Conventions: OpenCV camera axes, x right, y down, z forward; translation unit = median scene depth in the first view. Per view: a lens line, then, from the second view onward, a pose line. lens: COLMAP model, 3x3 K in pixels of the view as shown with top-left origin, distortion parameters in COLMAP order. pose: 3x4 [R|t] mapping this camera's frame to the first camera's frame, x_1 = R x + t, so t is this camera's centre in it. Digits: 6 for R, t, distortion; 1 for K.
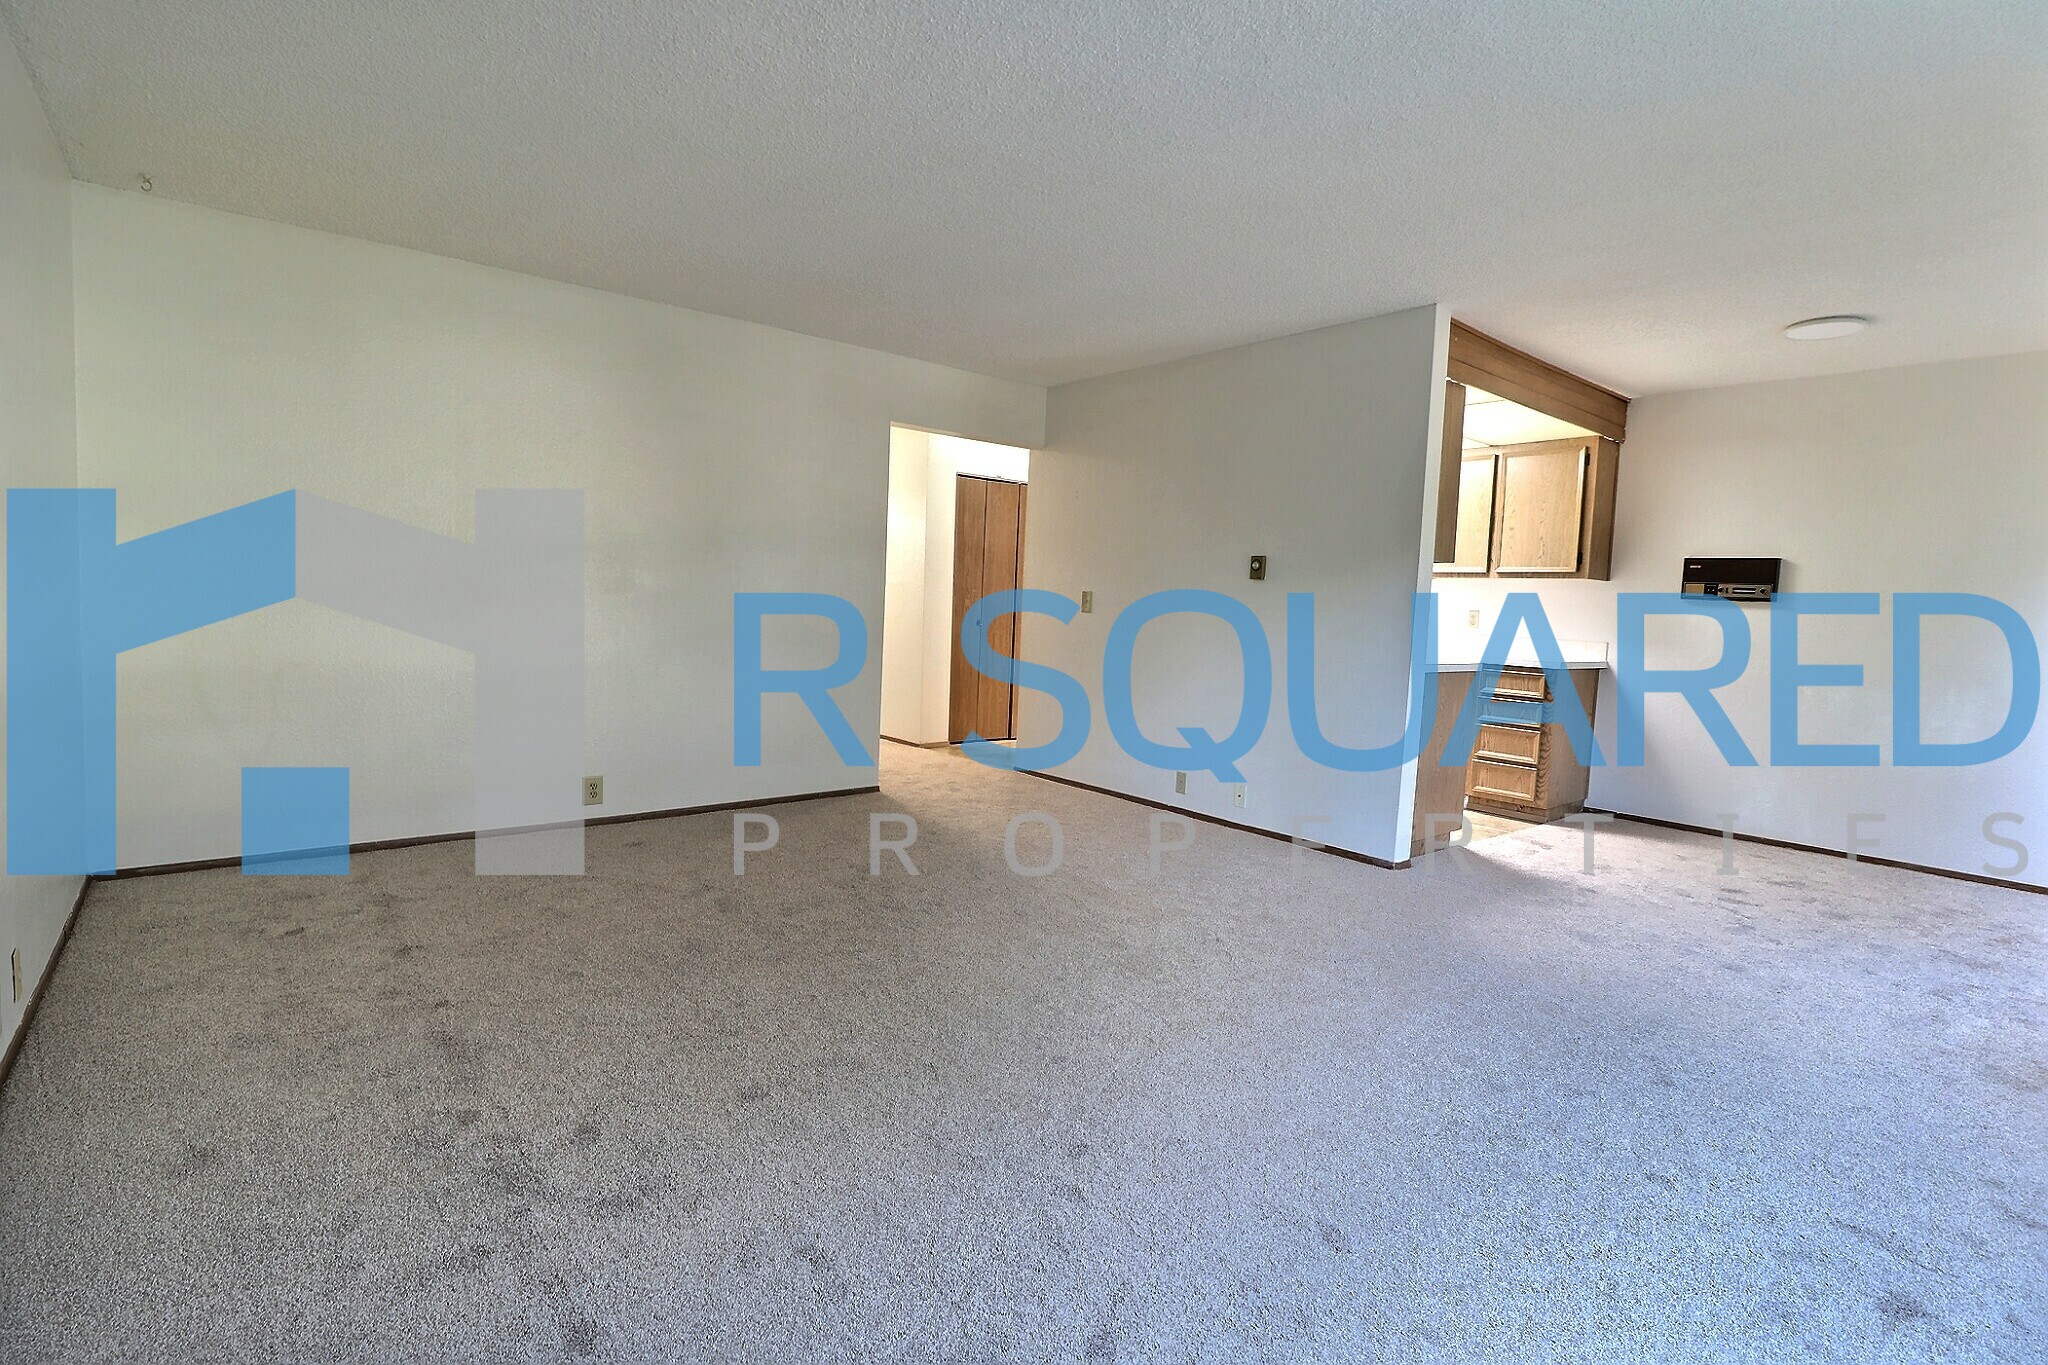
lens RADIAL K [[954.8, 0, 1021.4], [0, 954.8, 667.9], [0, 0, 1]] dist [0.001182, -0.013712]
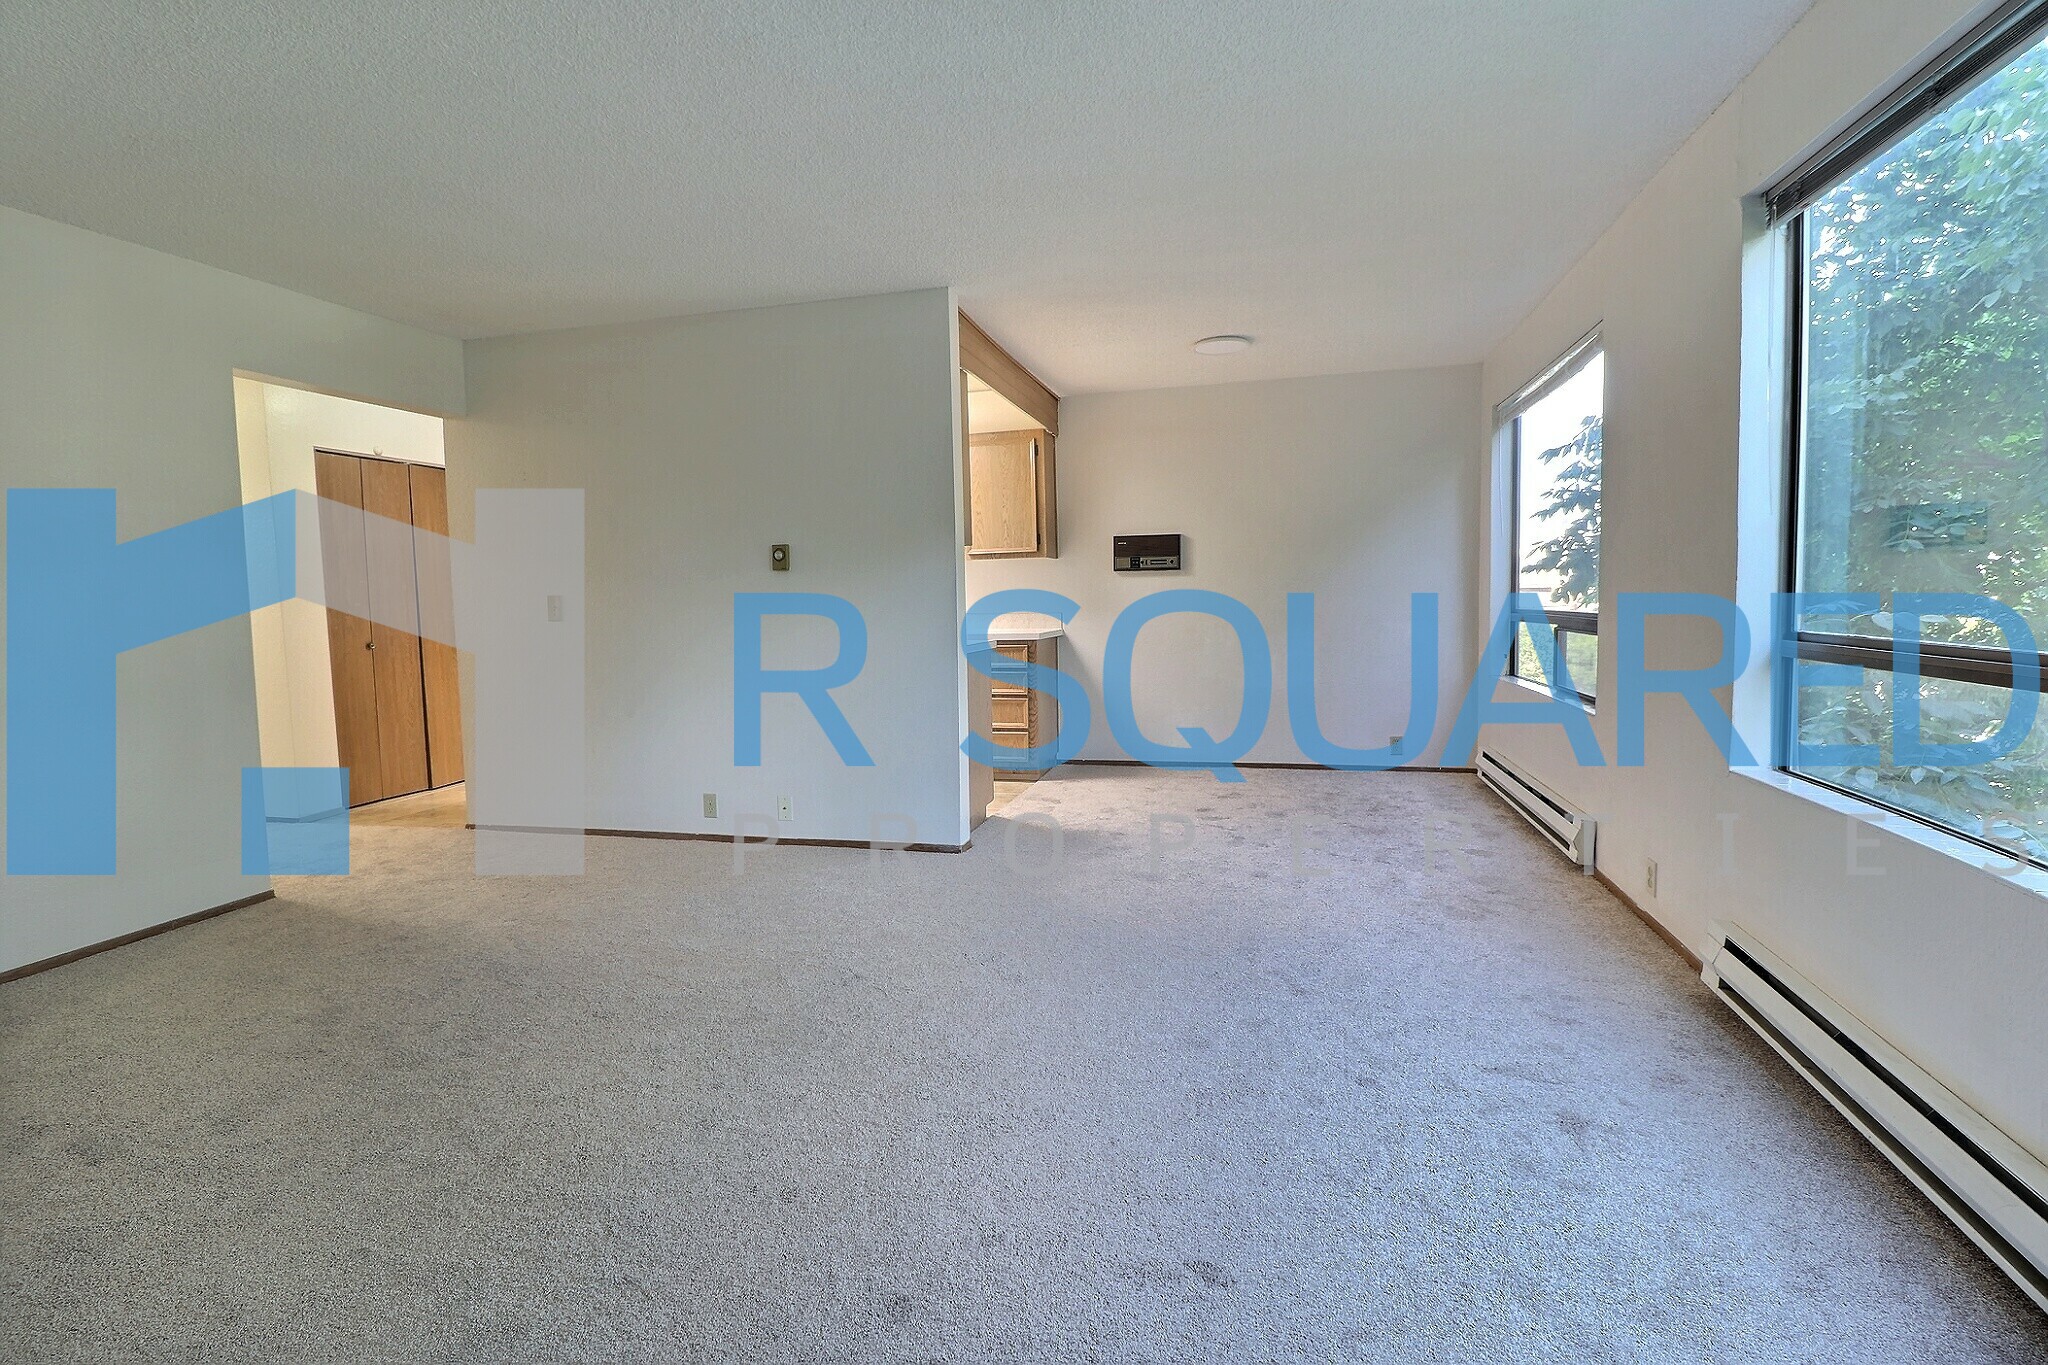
lens RADIAL K [[954.8, 0, 1021.4], [0, 954.8, 667.9], [0, 0, 1]] dist [0.001182, -0.013712]
pose [[0.807988, -0.103962, 0.579955, -0.106154], [0.099157, 0.994264, 0.040086, -0.013848], [-0.580796, 0.025117, 0.813662, 0.124540]]
